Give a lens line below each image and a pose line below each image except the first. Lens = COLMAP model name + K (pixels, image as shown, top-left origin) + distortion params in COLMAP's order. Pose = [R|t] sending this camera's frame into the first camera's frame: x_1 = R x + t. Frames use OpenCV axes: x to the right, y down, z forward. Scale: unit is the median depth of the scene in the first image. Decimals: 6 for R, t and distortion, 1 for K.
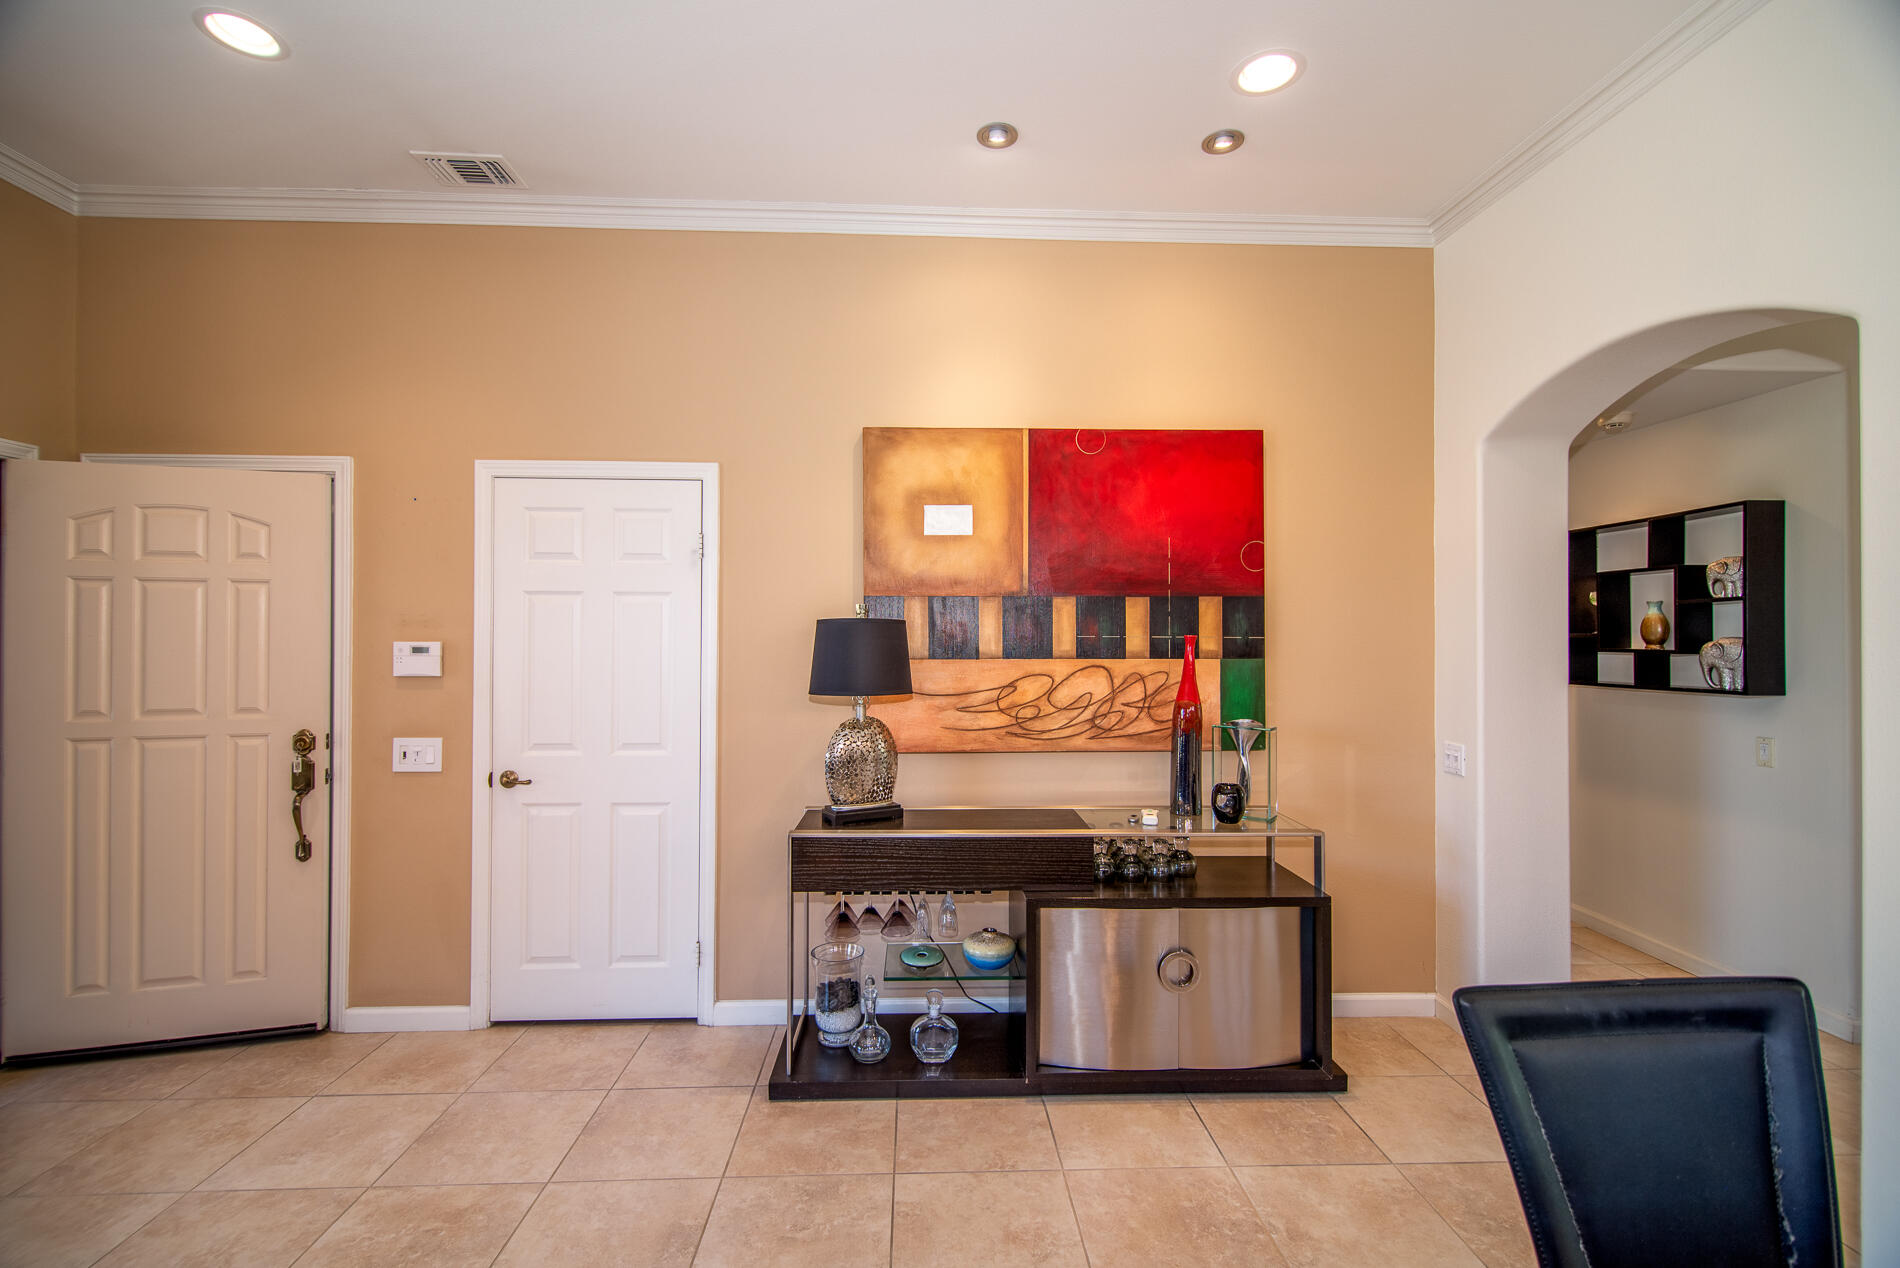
lens RADIAL K [[837.8, 0, 949.2], [0, 837.8, 632.6], [0, 0, 1]] dist [0.018761, -0.010910]
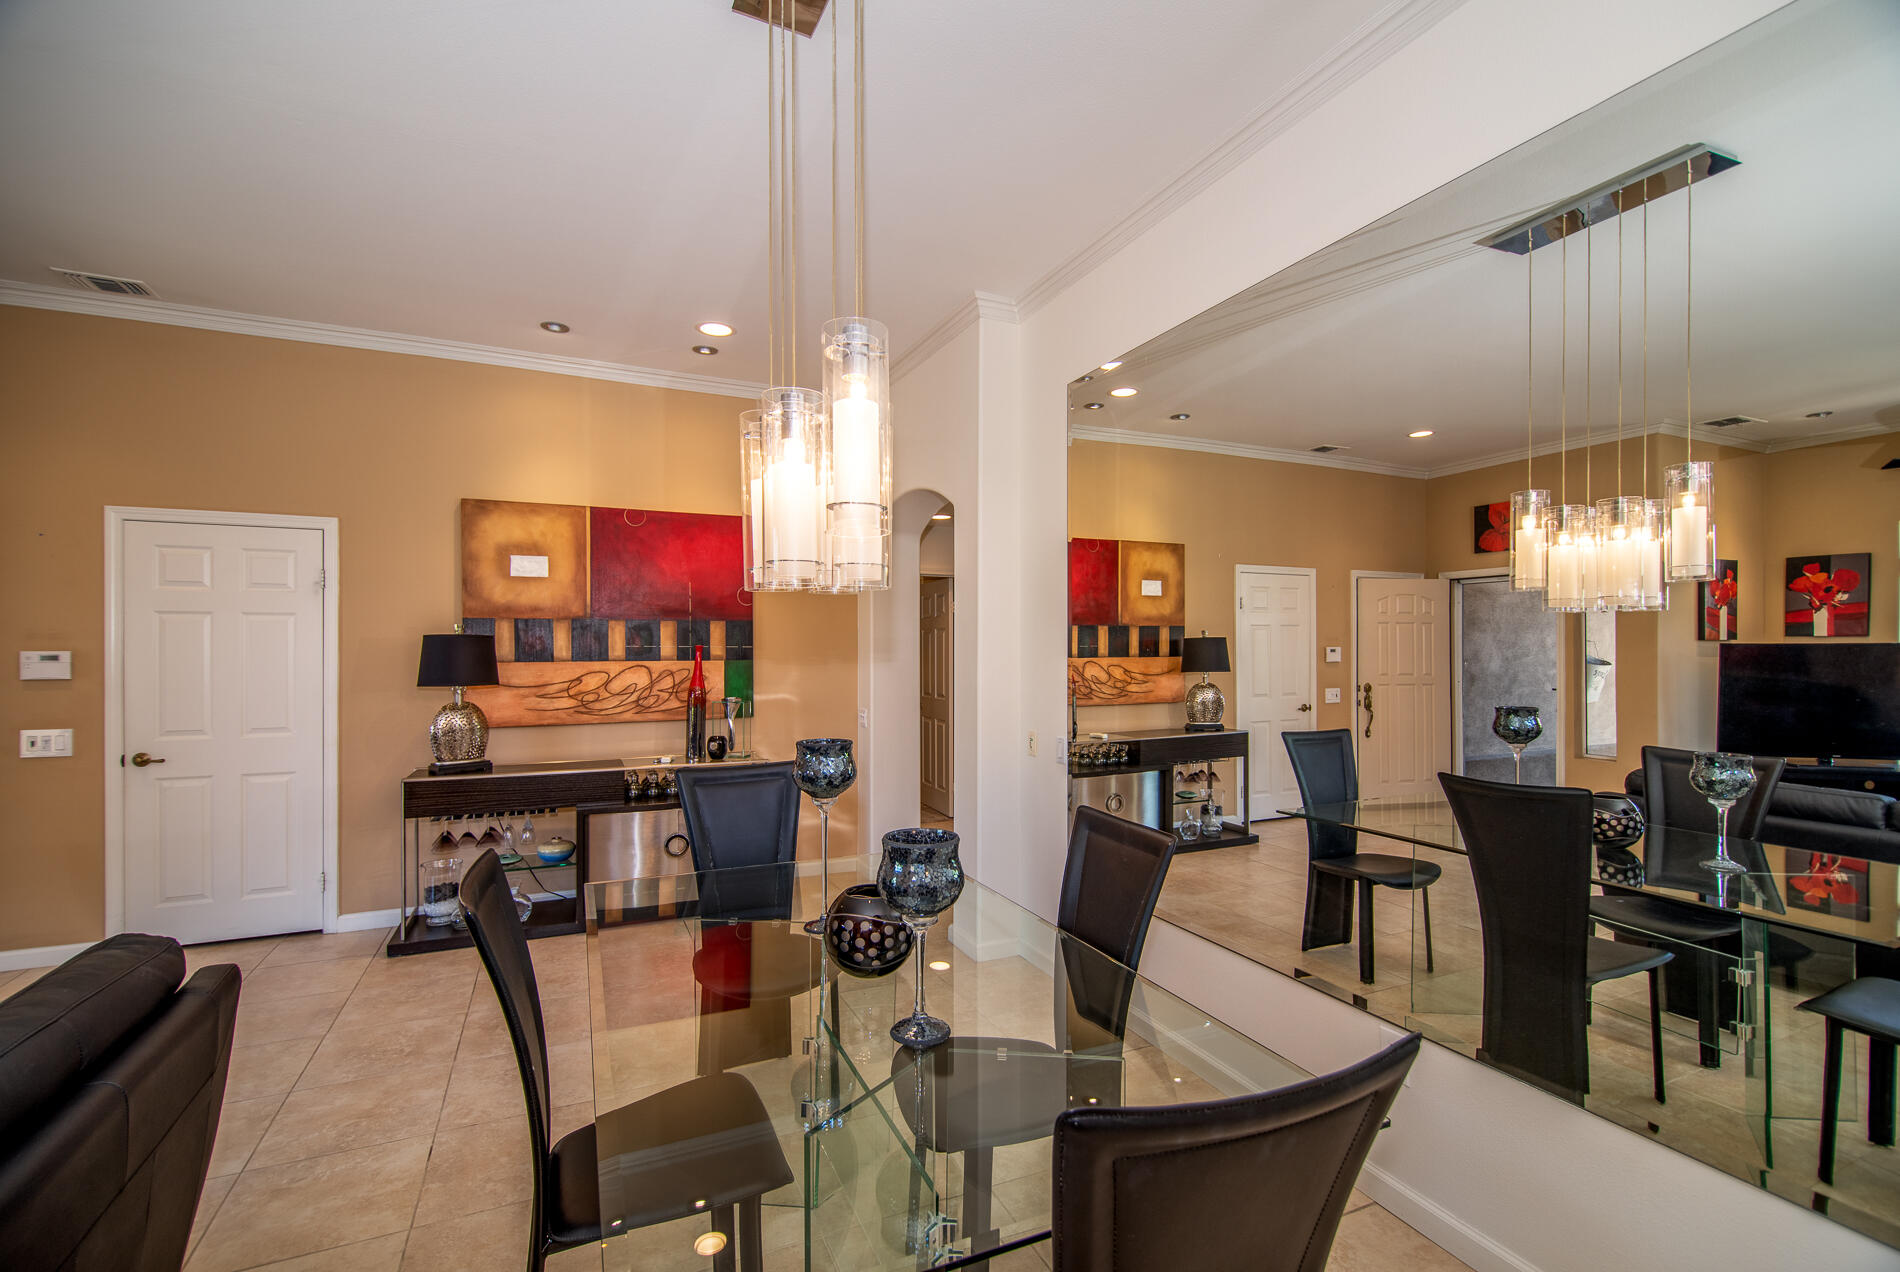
lens RADIAL K [[837.4, 0, 950.6], [0, 837.4, 651.6], [0, 0, 1]] dist [0.013847, -0.007742]
pose [[0.924524, -0.003915, 0.381103, 0.120553], [-0.000177, 0.999943, 0.010702, -0.002069], [-0.381123, -0.009962, 0.924471, -0.637446]]
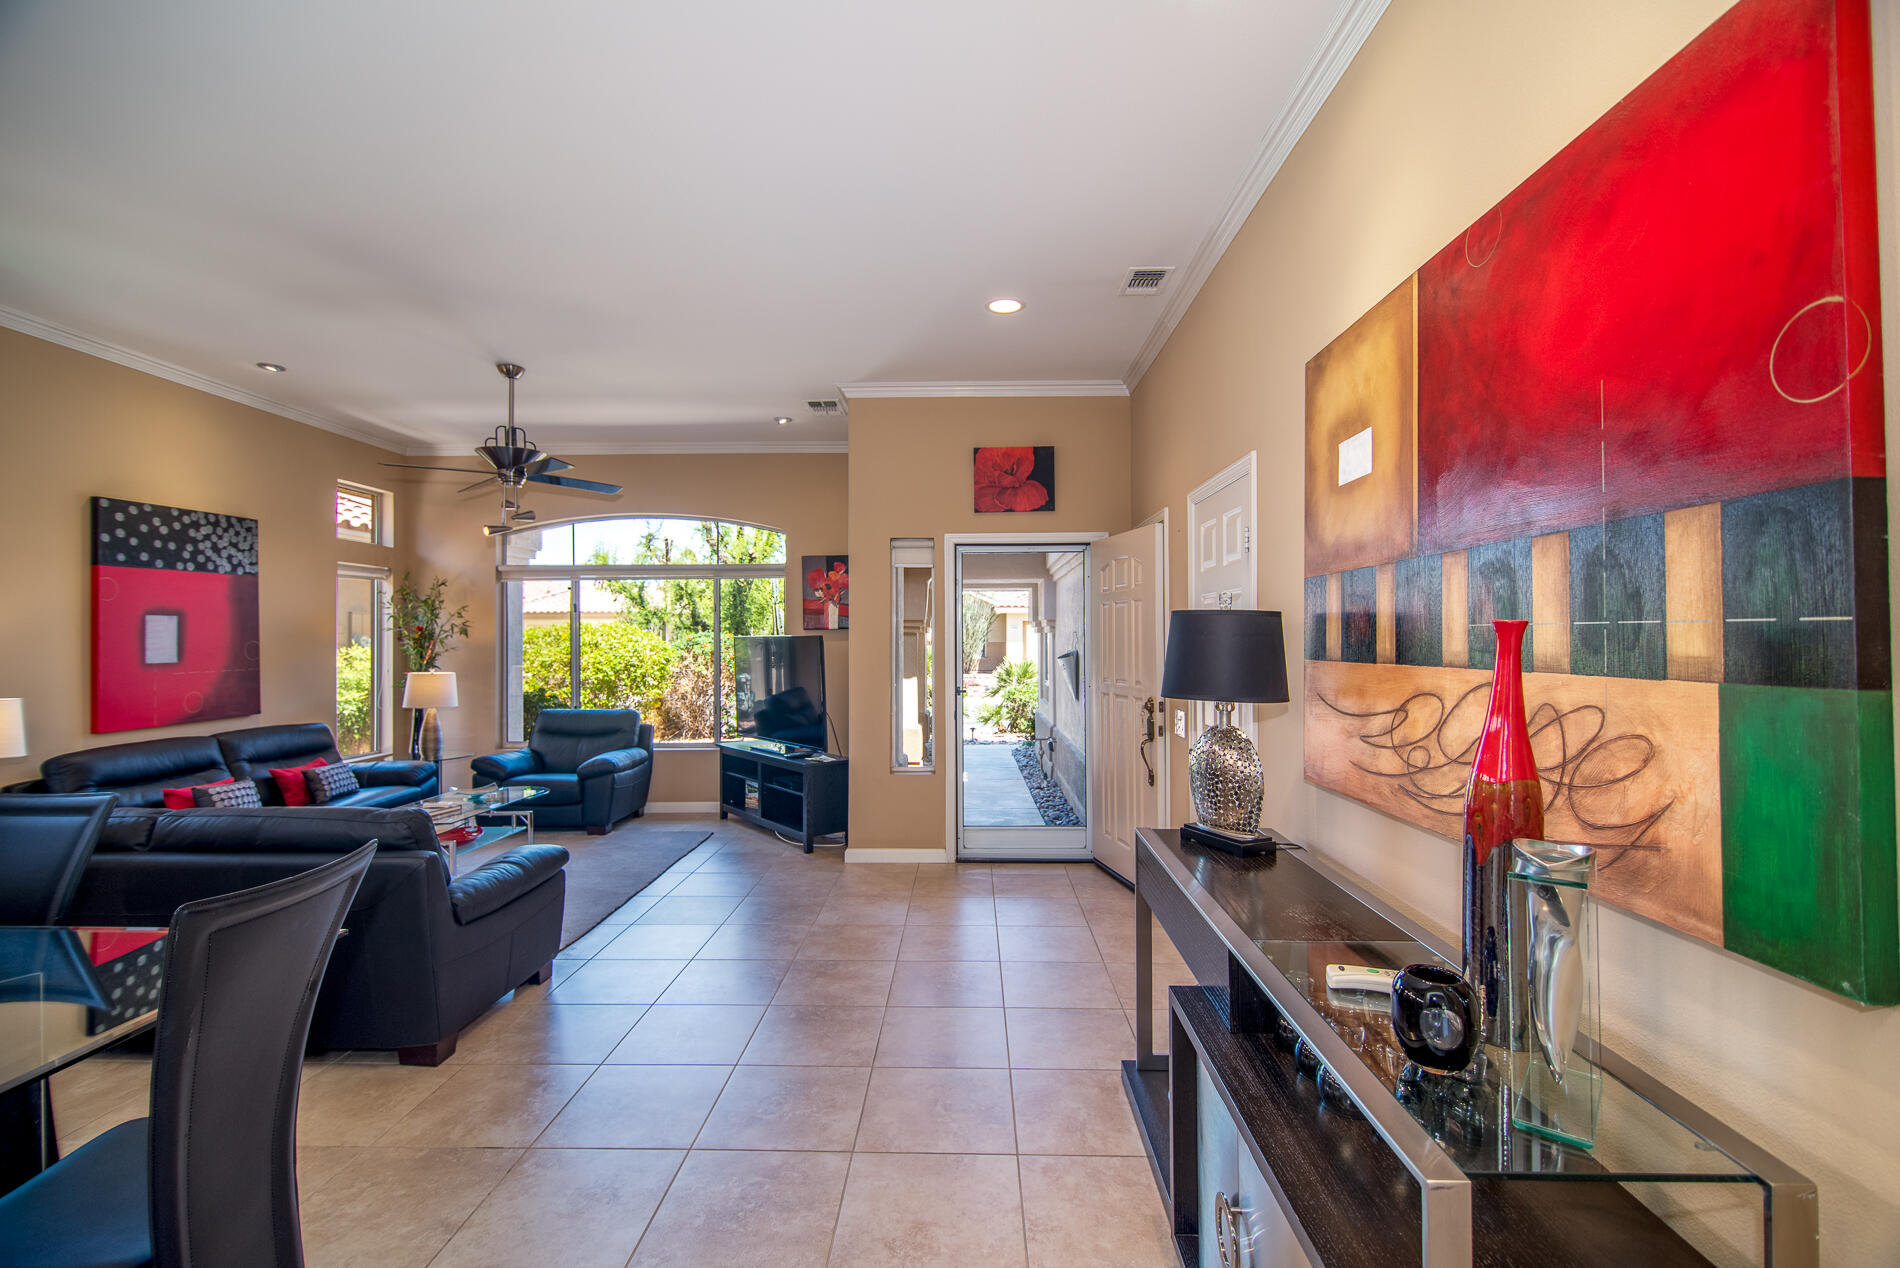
lens RADIAL K [[837.8, 0, 949.2], [0, 837.8, 632.6], [0, 0, 1]] dist [0.018761, -0.010910]
pose [[-0.069338, -0.008715, -0.997555, 0.718218], [0.012237, 0.999879, -0.009585, 0.010155], [0.997518, -0.012872, -0.069223, 0.733118]]
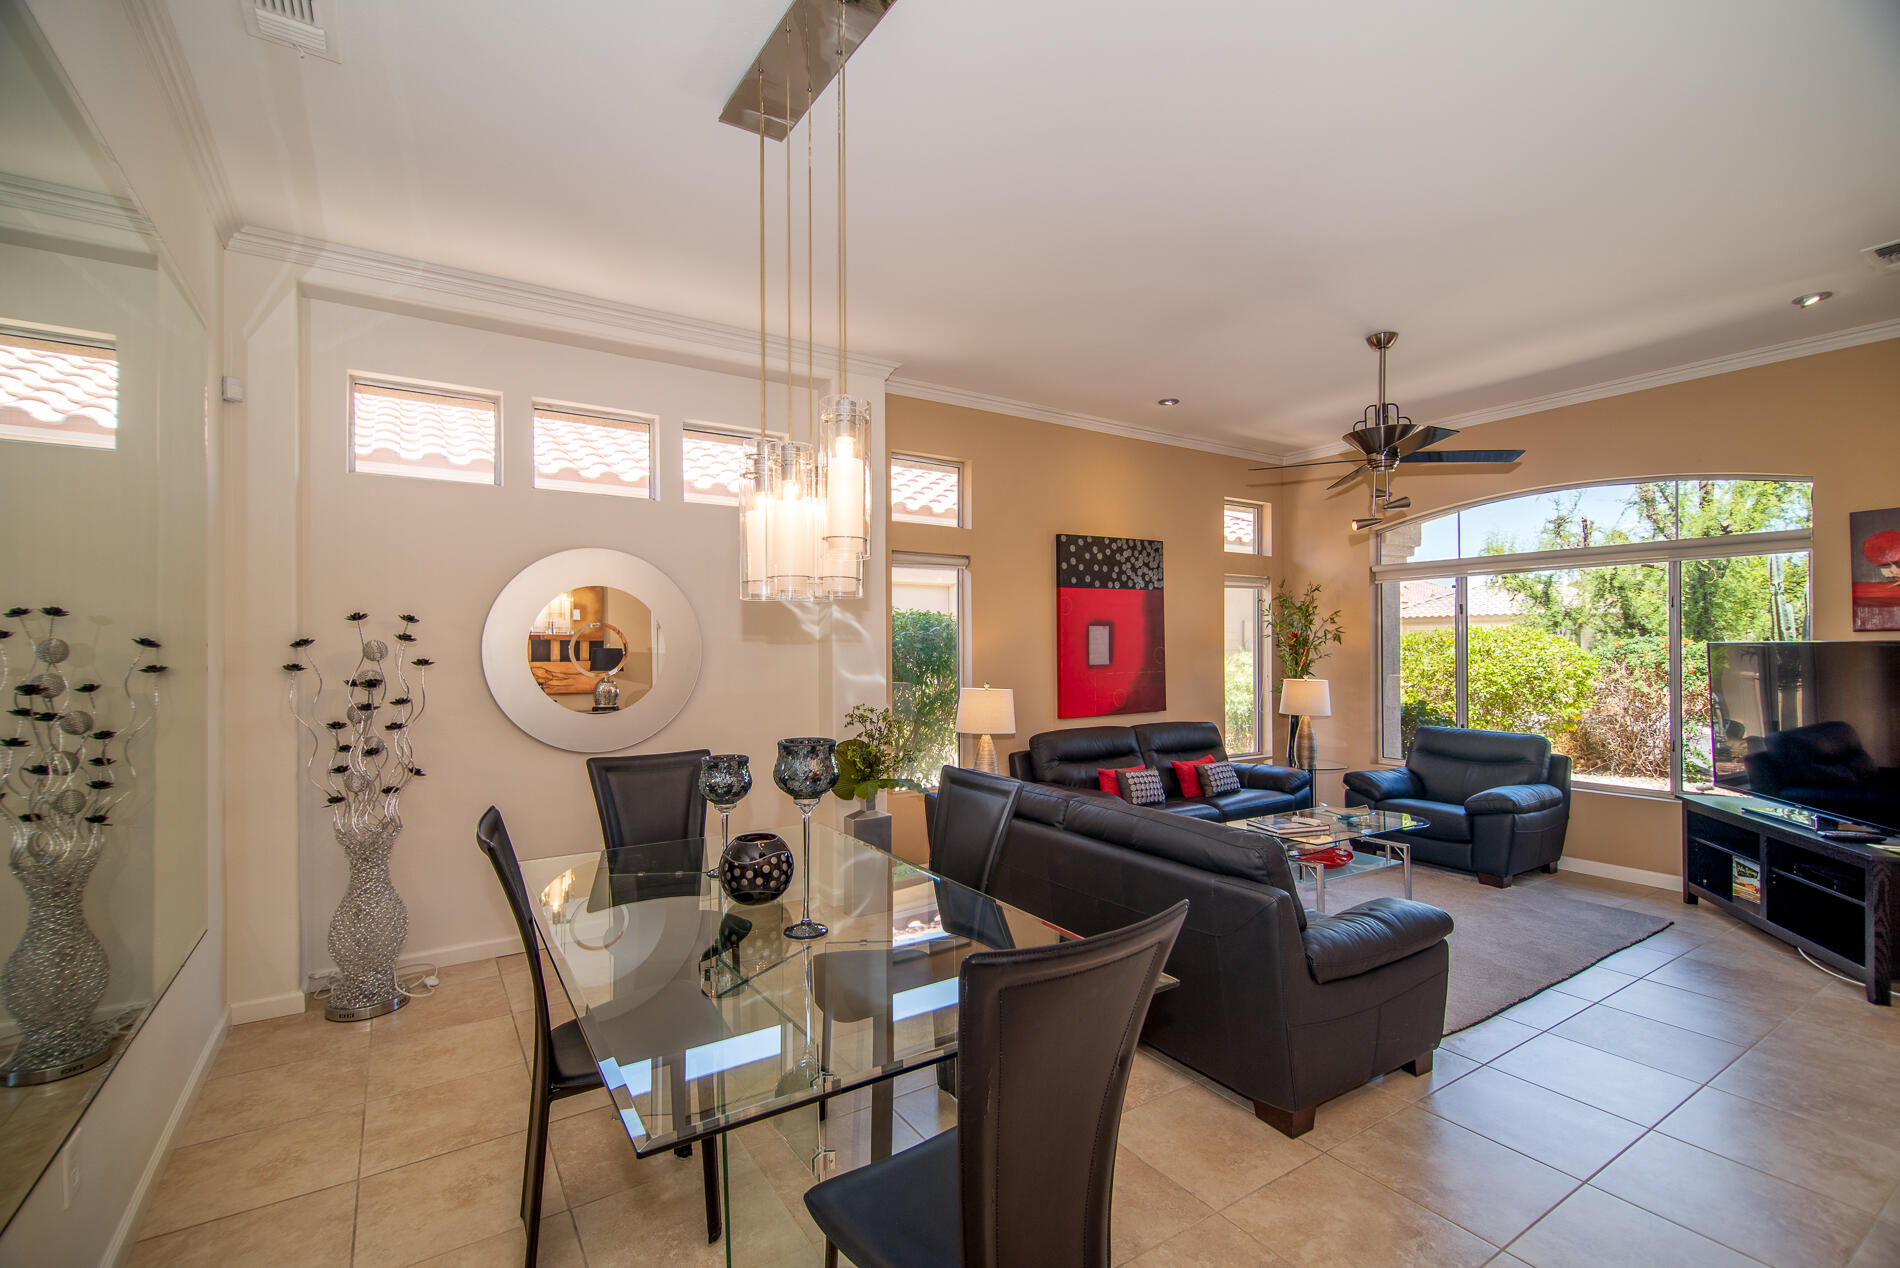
lens RADIAL K [[834.8, 0, 948.3], [0, 834.8, 642.6], [0, 0, 1]] dist [0.018617, -0.010126]
pose [[-0.861243, -0.003479, -0.508182, 0.515489], [0.004304, 0.999891, -0.014138, 0.008503], [0.508176, -0.014364, -0.861134, 0.628719]]
